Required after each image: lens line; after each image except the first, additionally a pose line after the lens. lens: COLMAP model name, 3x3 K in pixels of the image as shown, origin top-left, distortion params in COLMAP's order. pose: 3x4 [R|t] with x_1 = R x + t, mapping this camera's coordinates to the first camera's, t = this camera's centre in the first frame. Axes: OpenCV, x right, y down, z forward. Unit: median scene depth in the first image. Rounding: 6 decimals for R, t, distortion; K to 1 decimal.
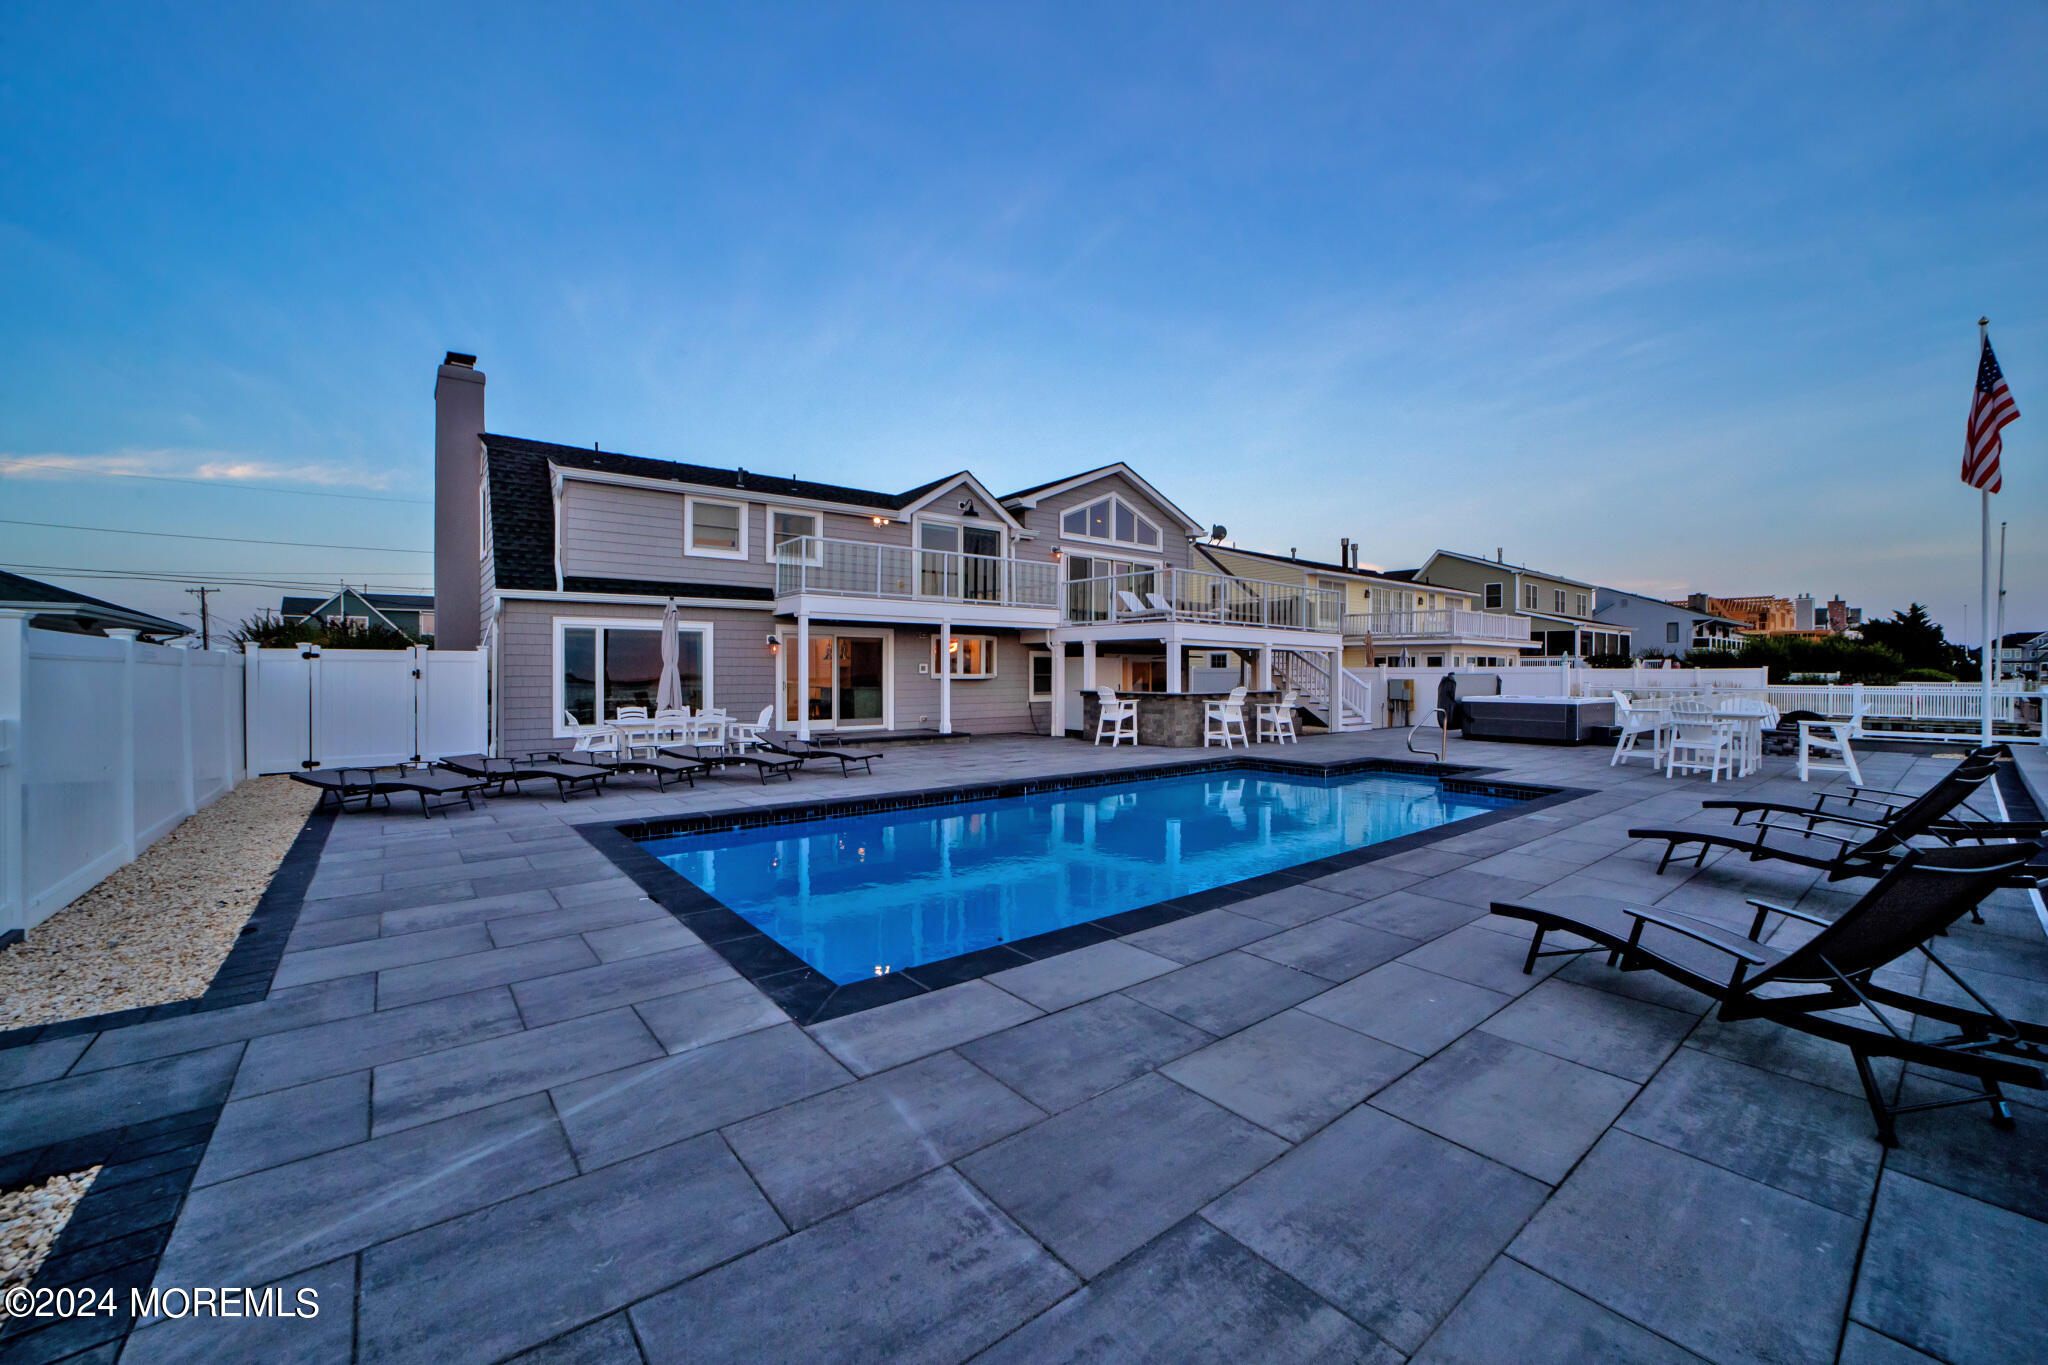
lens RADIAL K [[801.8, 0, 1029.1], [0, 801.8, 691.5], [0, 0, 1]] dist [-0.040932, 0.011090]
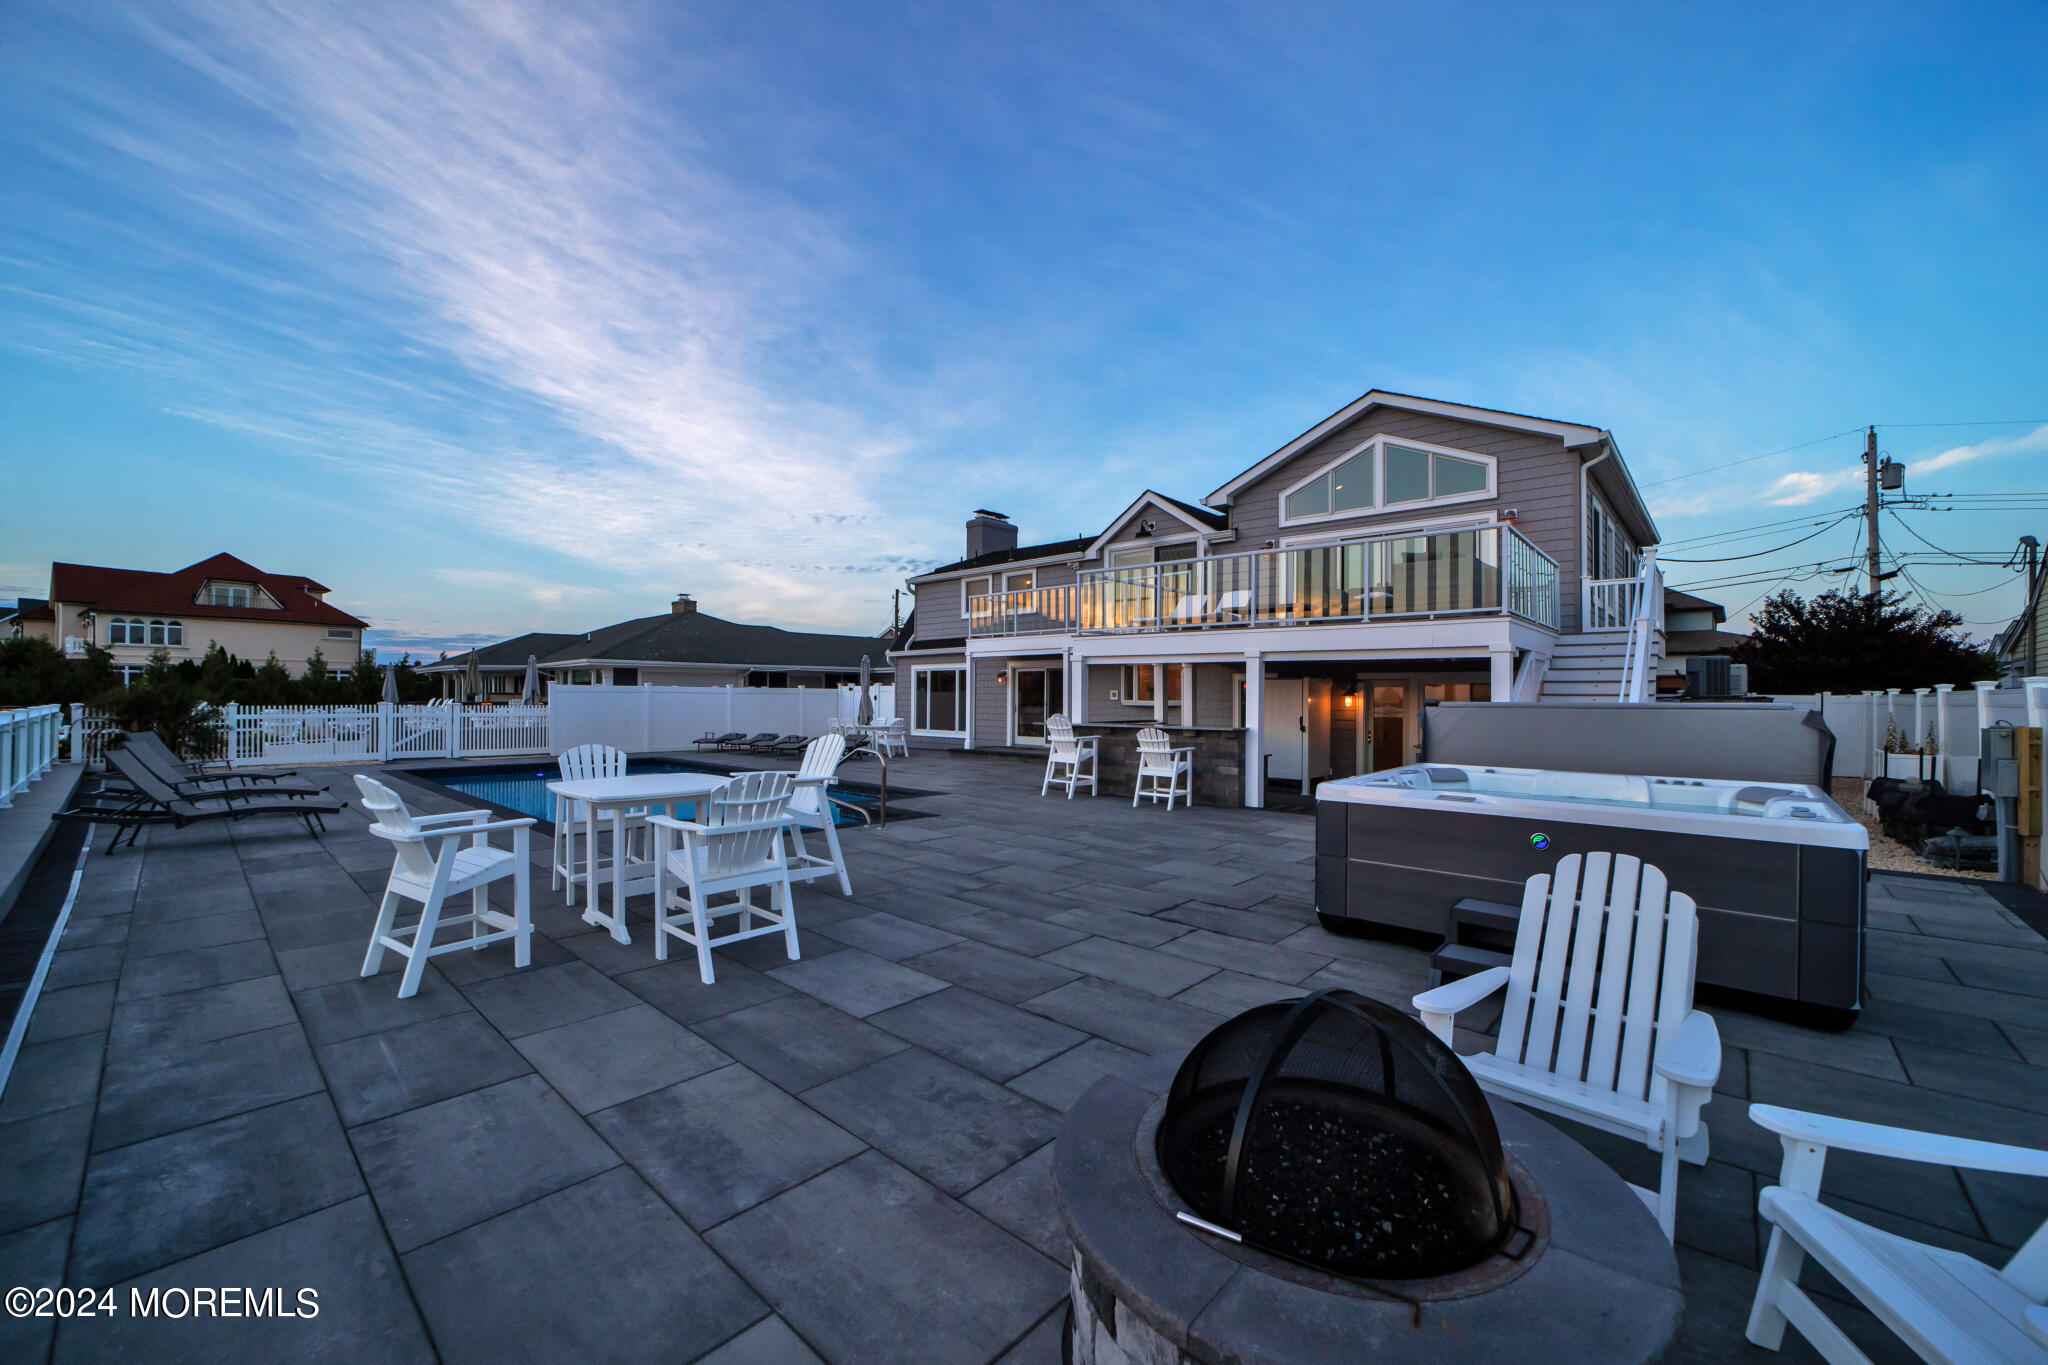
lens RADIAL K [[801.8, 0, 1029.1], [0, 801.8, 691.5], [0, 0, 1]] dist [-0.040932, 0.011090]
pose [[0.154398, -0.007325, -0.987982, 0.876349], [-0.030393, 0.999464, -0.012160, -0.017430], [0.987541, 0.031906, 0.154093, 0.736278]]
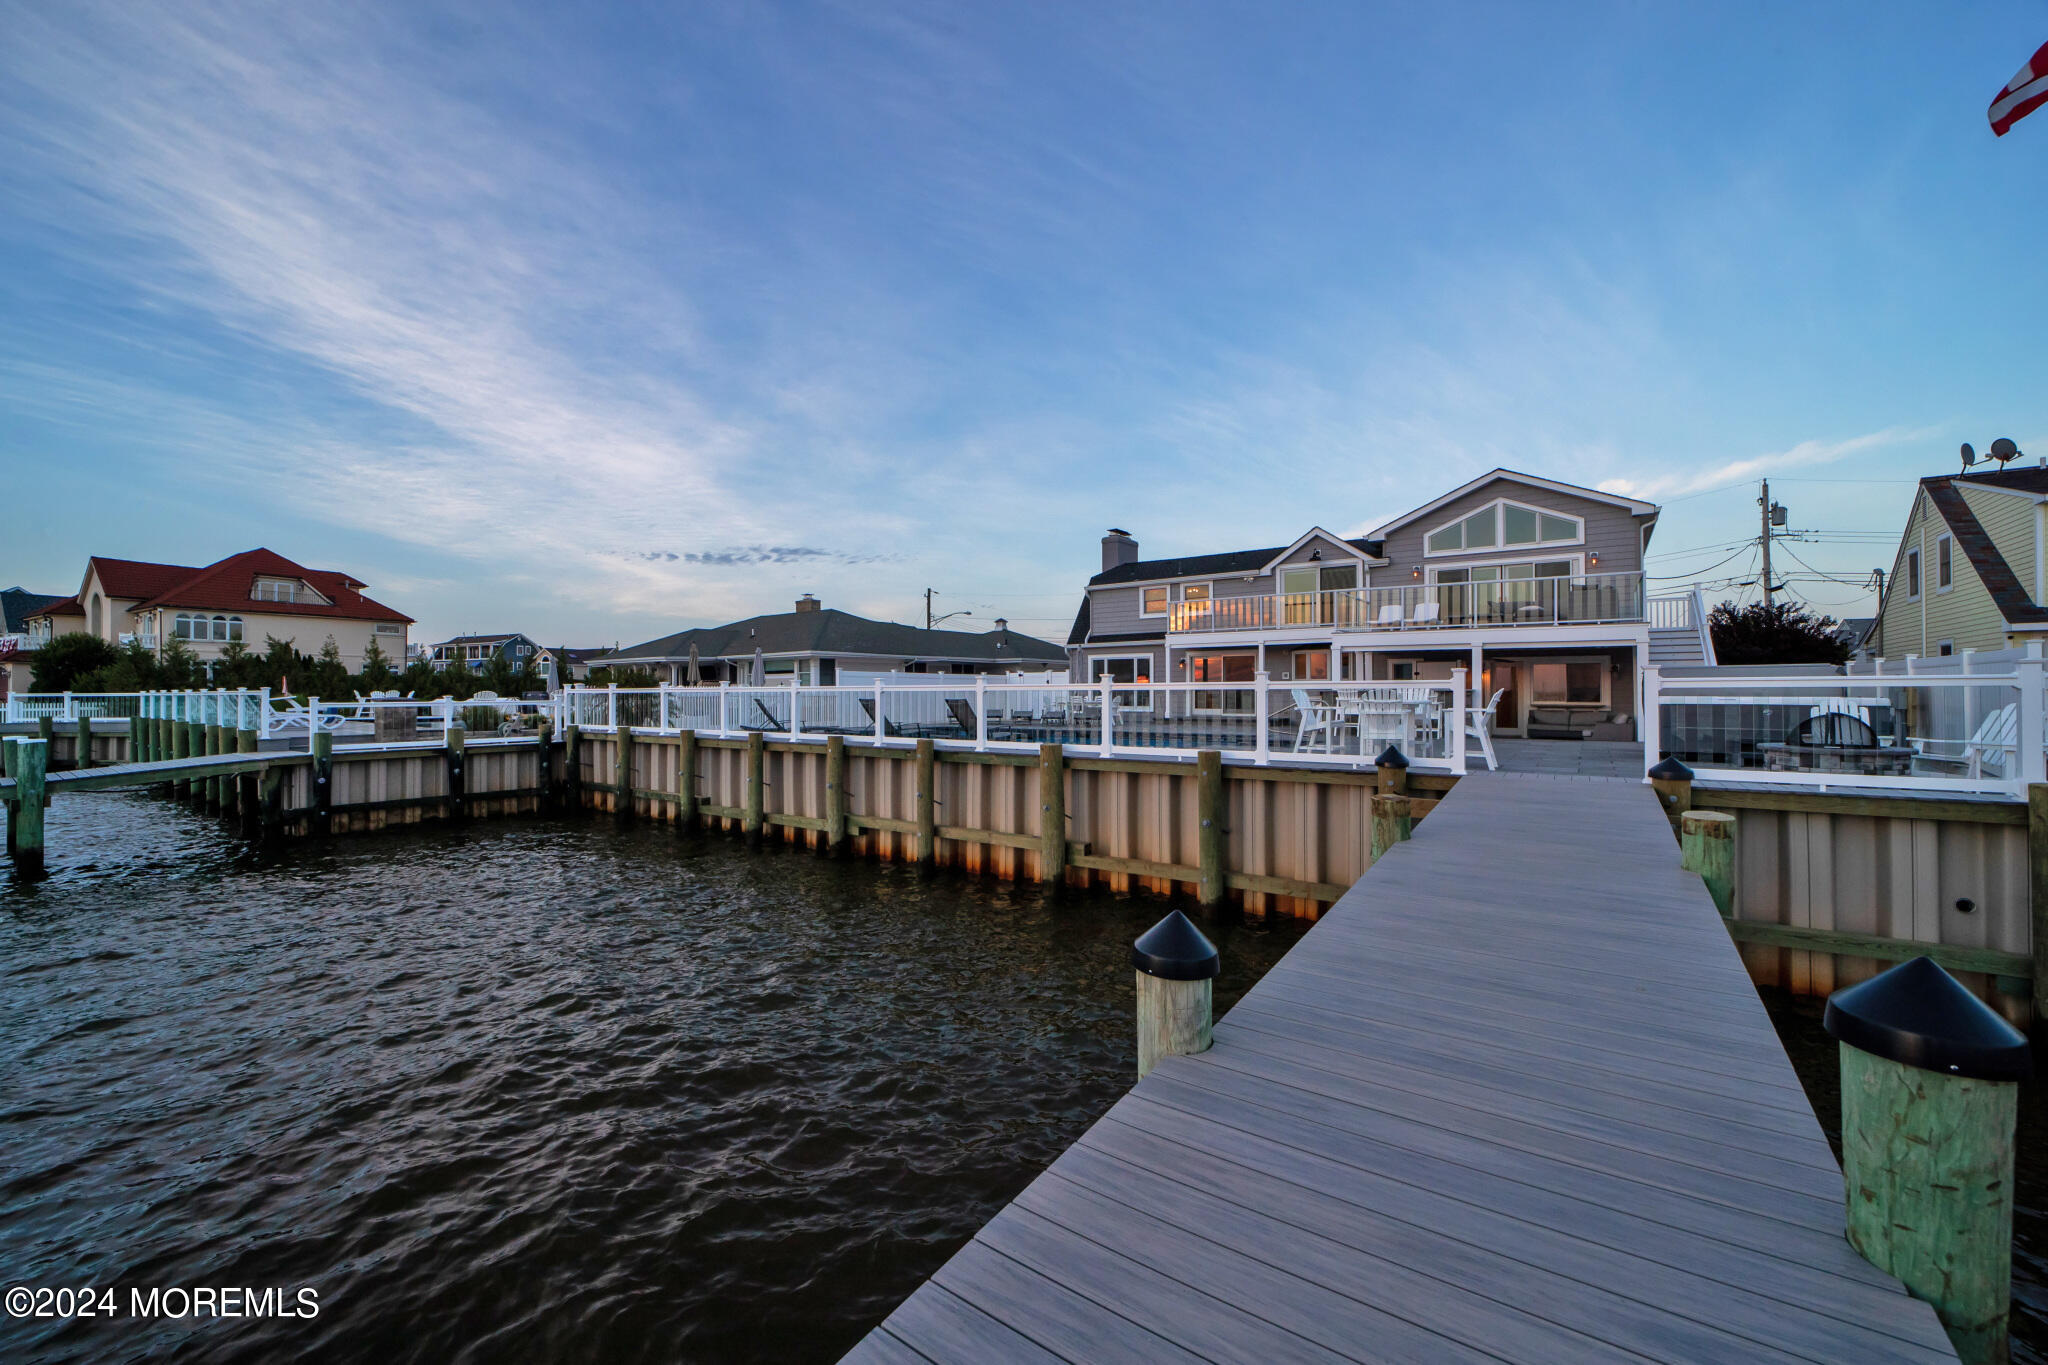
lens RADIAL K [[801.8, 0, 1029.1], [0, 801.8, 691.5], [0, 0, 1]] dist [-0.040932, 0.011090]
pose [[0.262320, -0.002699, -0.964977, 1.109091], [-0.021370, 0.999735, -0.008605, 0.021081], [0.964744, 0.022879, 0.262193, 0.199134]]
